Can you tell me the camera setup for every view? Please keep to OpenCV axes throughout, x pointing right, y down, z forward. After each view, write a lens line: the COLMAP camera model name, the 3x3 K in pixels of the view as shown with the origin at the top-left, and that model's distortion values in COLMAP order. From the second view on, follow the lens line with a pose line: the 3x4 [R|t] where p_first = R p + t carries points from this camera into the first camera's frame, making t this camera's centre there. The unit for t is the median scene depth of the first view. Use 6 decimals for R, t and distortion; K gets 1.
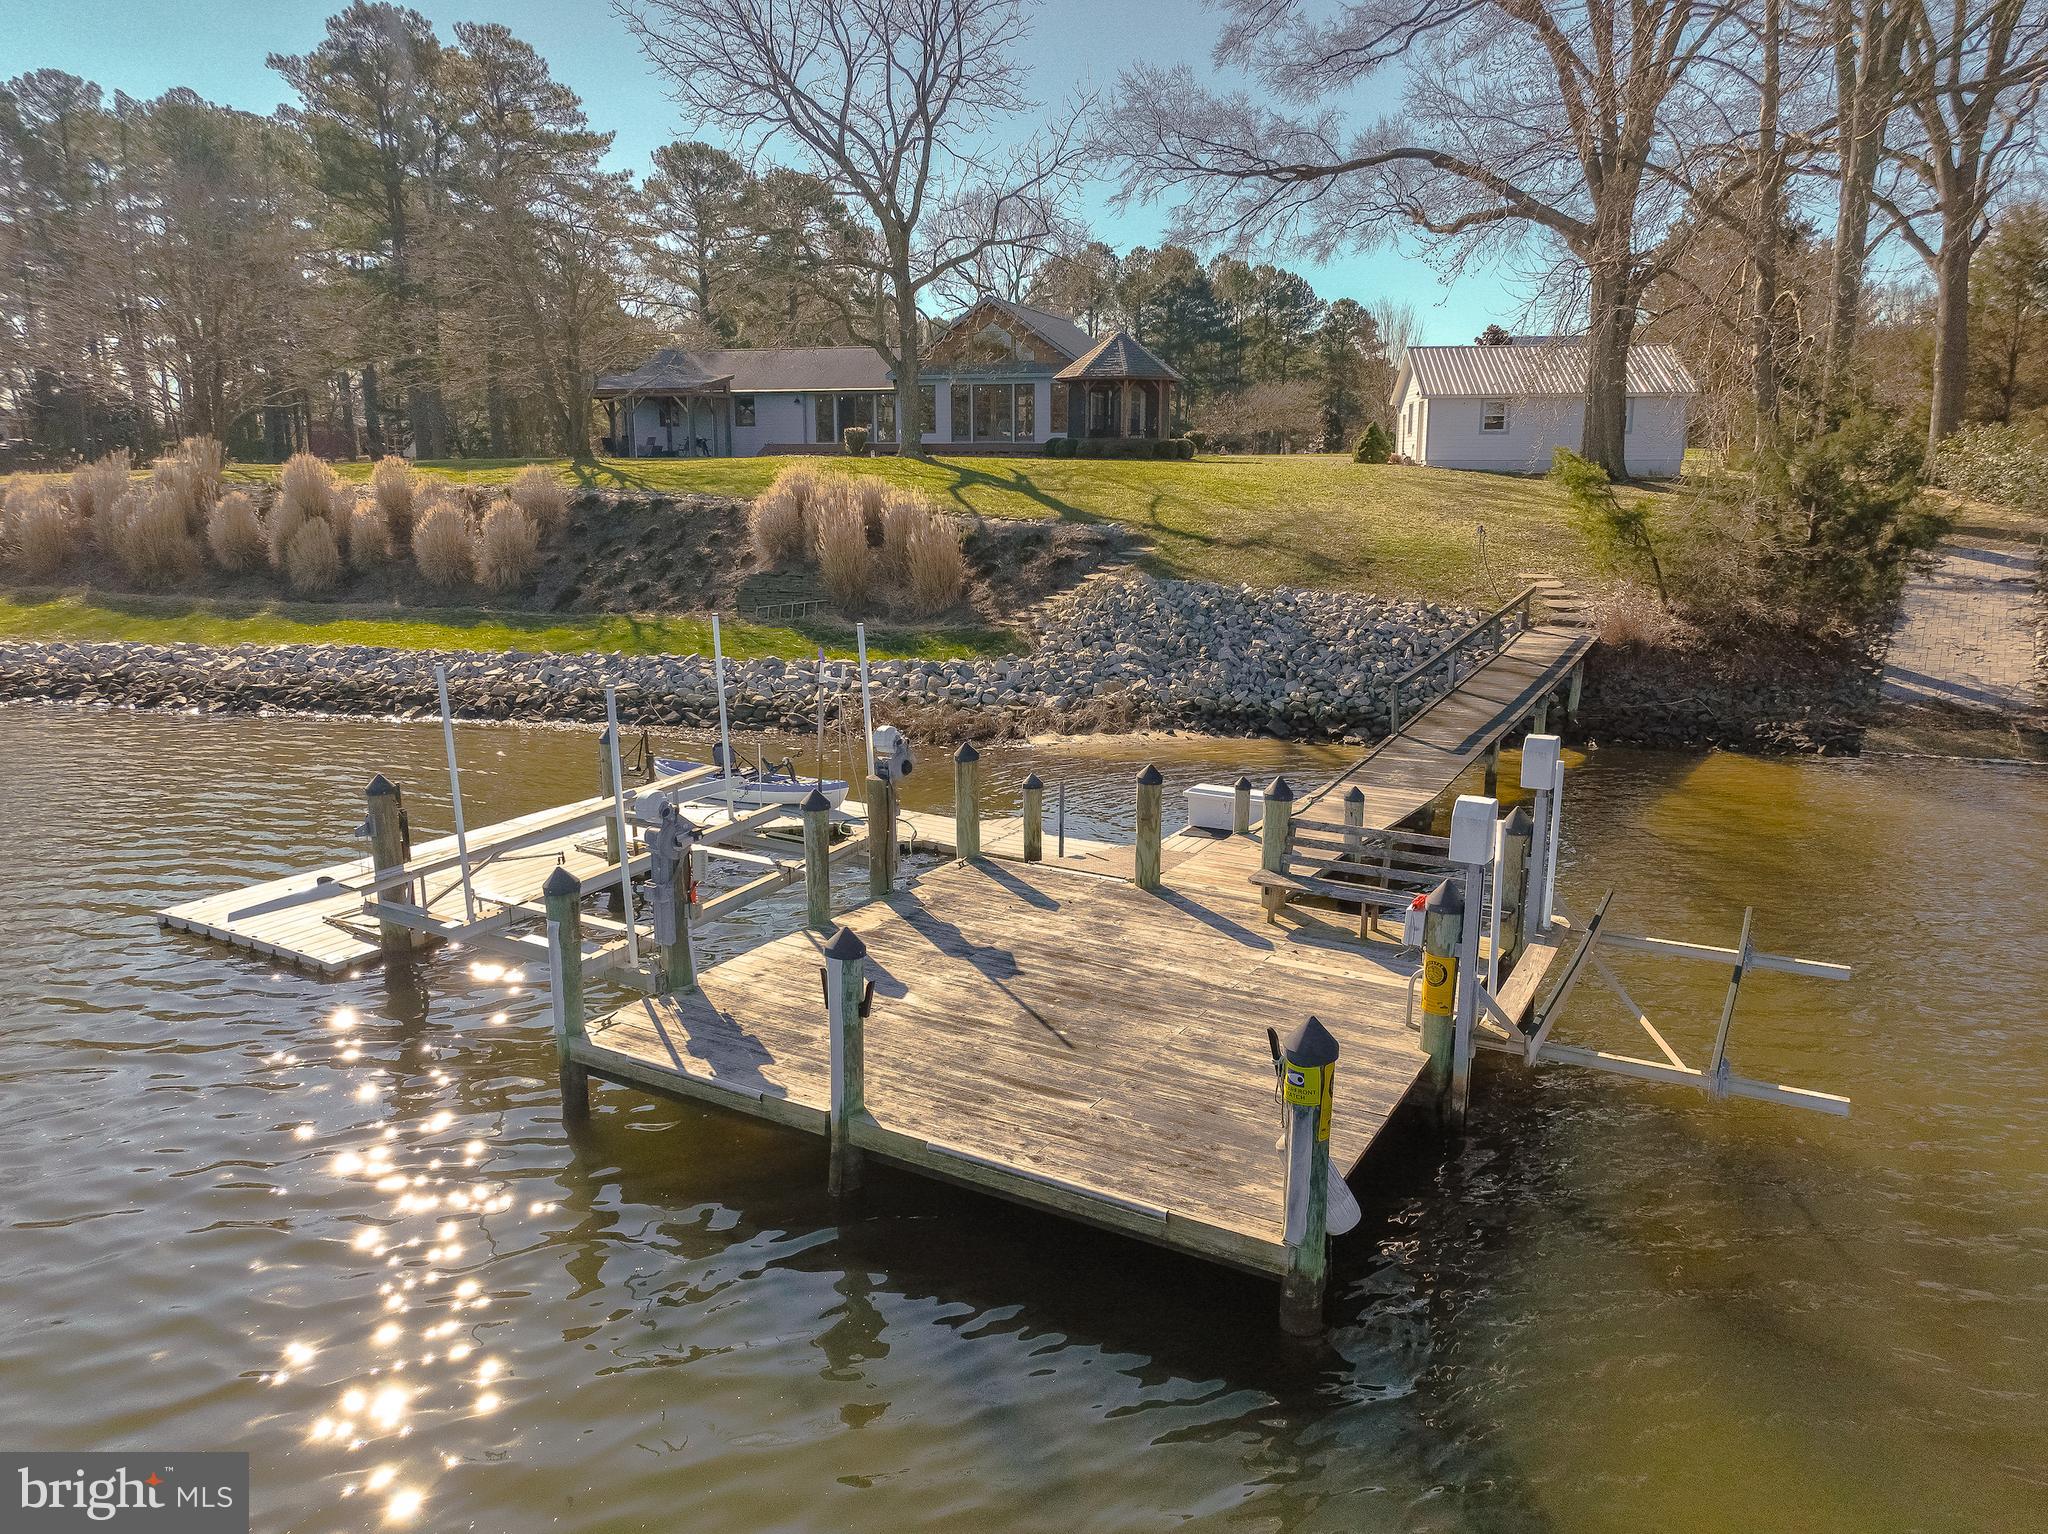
lens RADIAL K [[1441.8, 0, 1020.8], [0, 1441.8, 763.7], [0, 0, 1]] dist [0.011456, -0.005215]
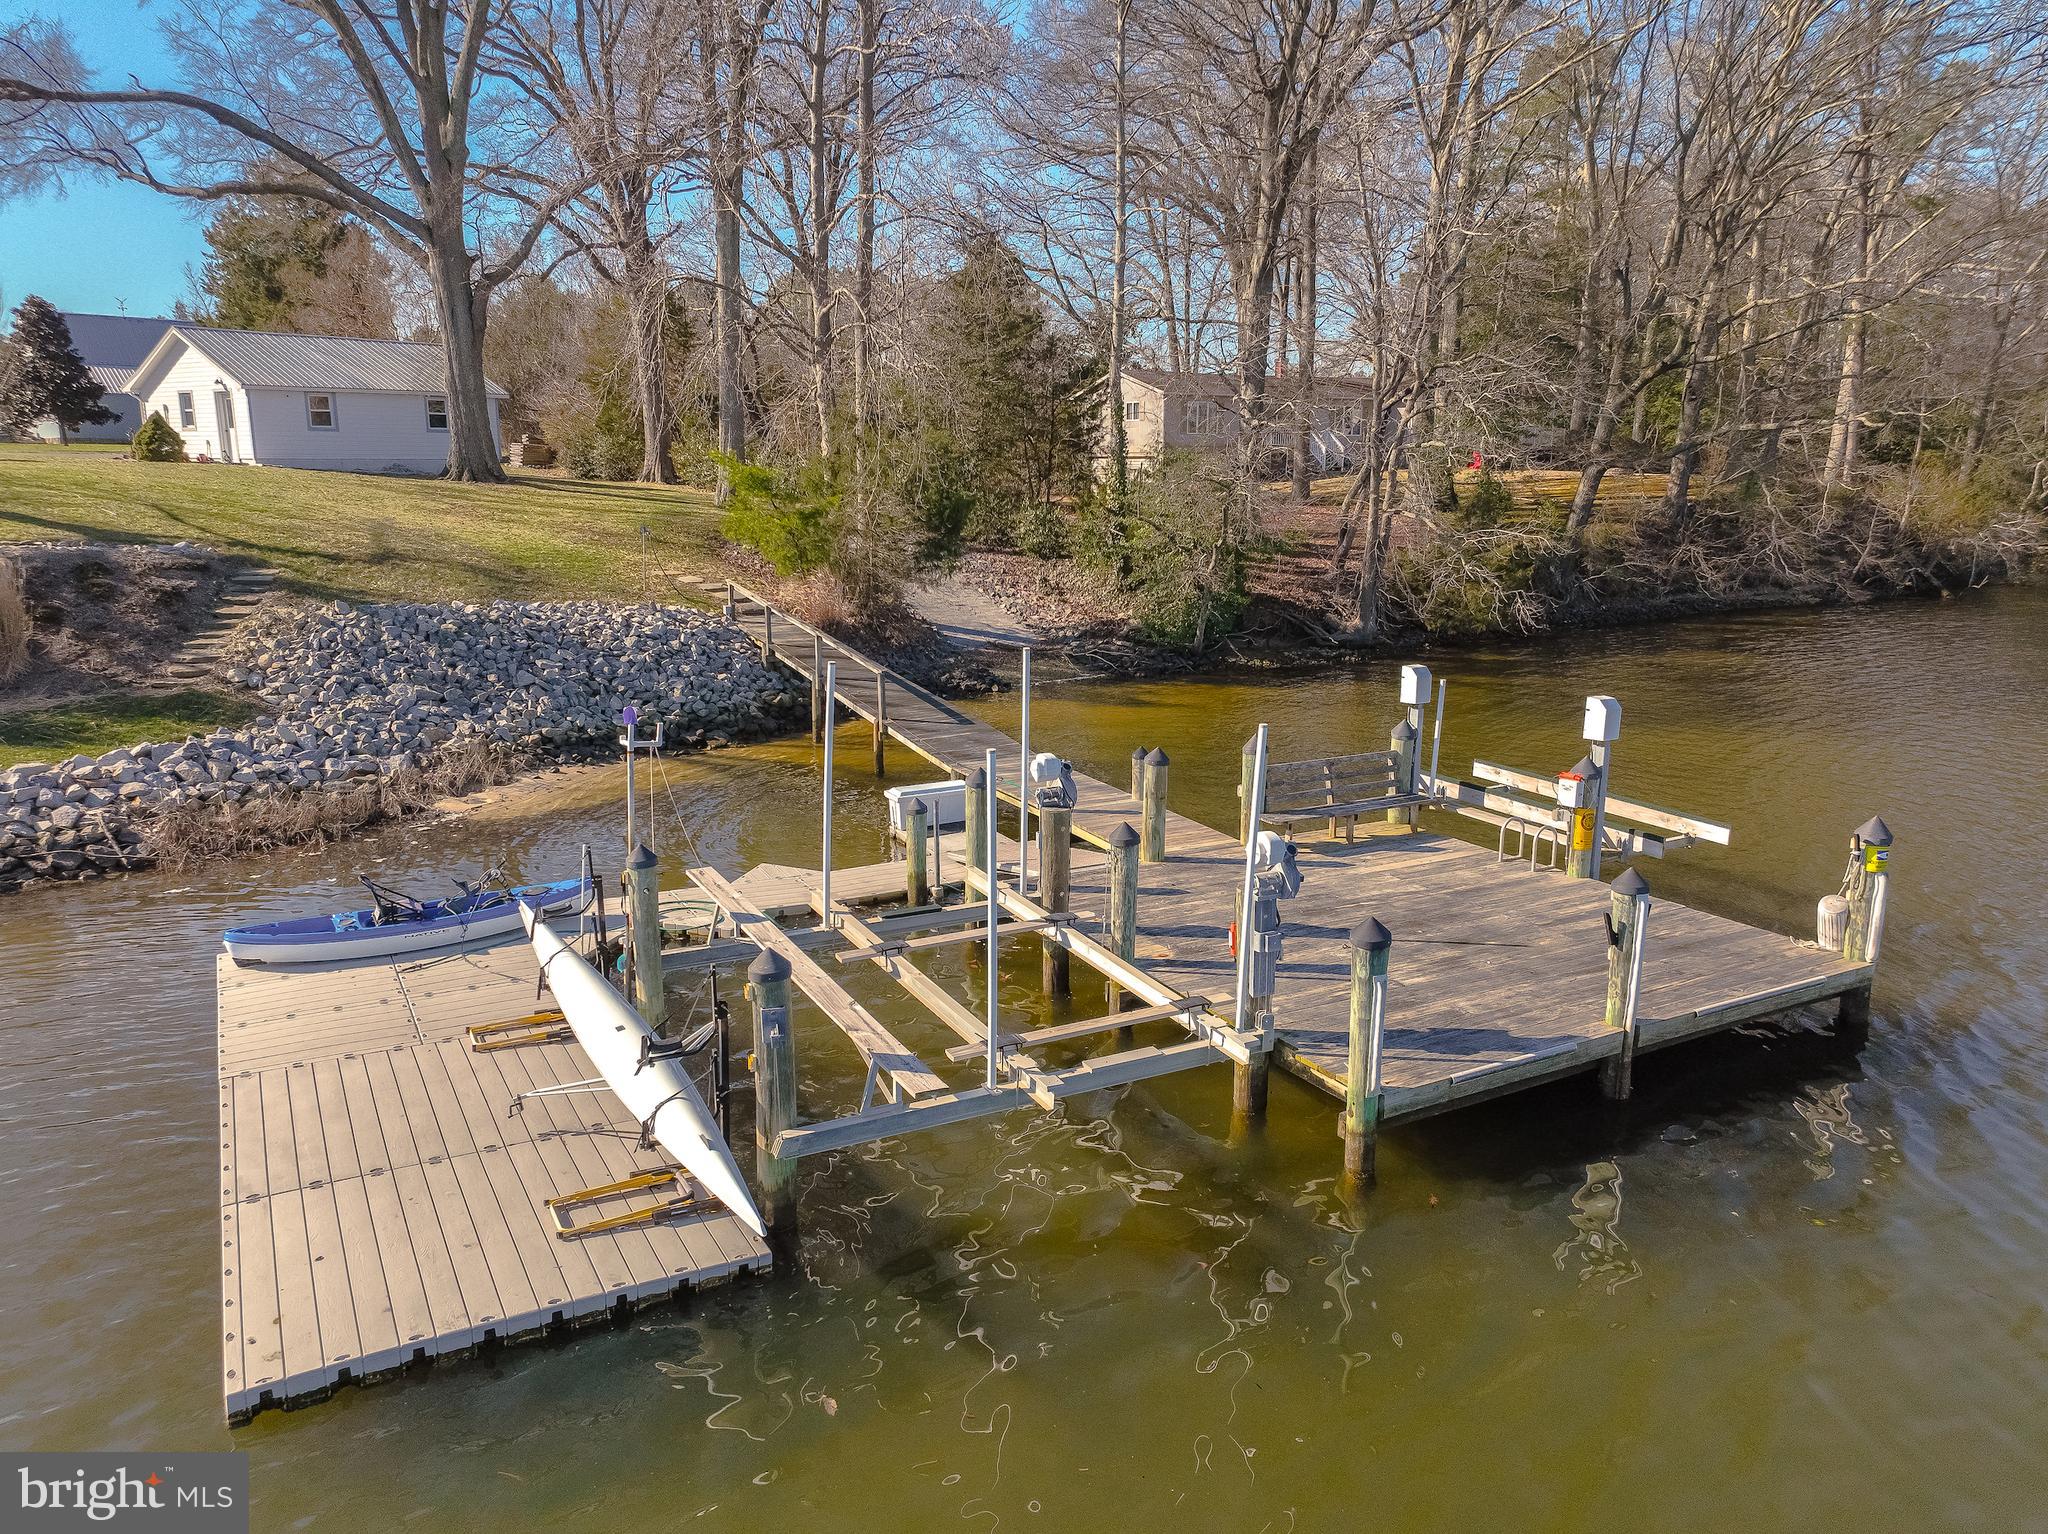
lens RADIAL K [[1441.8, 0, 1026.3], [0, 1441.8, 774.4], [0, 0, 1]] dist [0.011456, -0.005215]
pose [[0.498709, -0.183057, 0.847219, -0.284509], [0.174379, 0.978649, 0.108808, -0.037345], [-0.849047, 0.093474, 0.519982, 0.168293]]
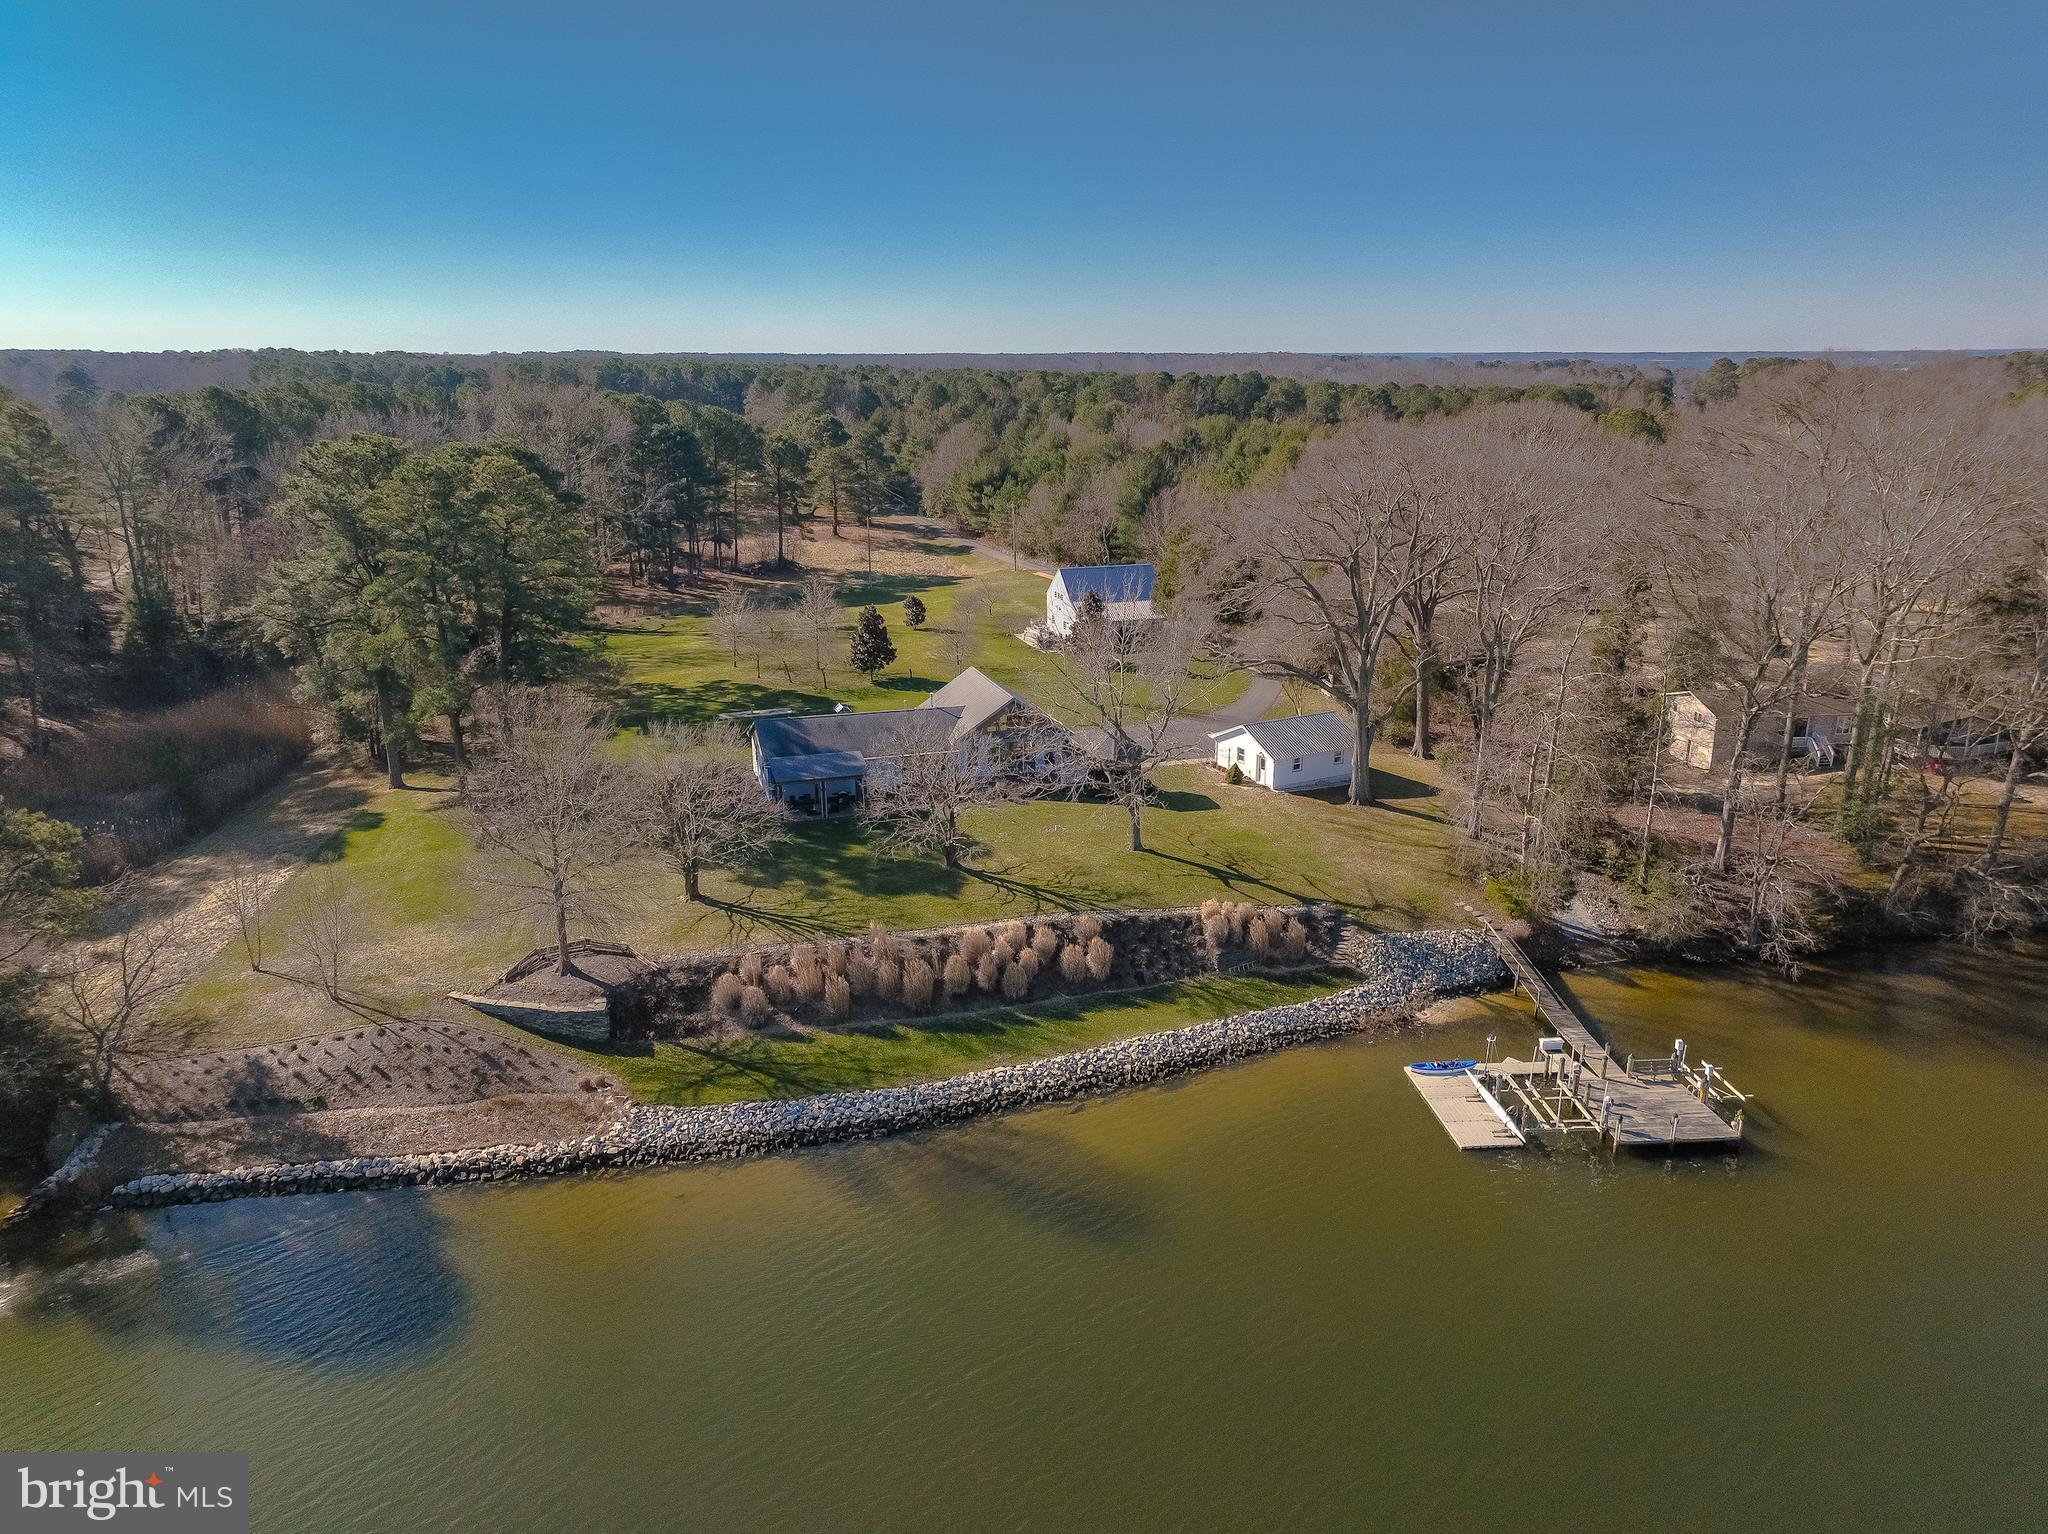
lens RADIAL K [[1441.8, 0, 1030.3], [0, 1441.8, 763.9], [0, 0, 1]] dist [0.011456, -0.005215]
pose [[0.807527, -0.157512, 0.568410, -1.304634], [0.118233, 0.987351, 0.105633, -0.544041], [-0.577859, -0.018097, 0.815936, -0.579946]]
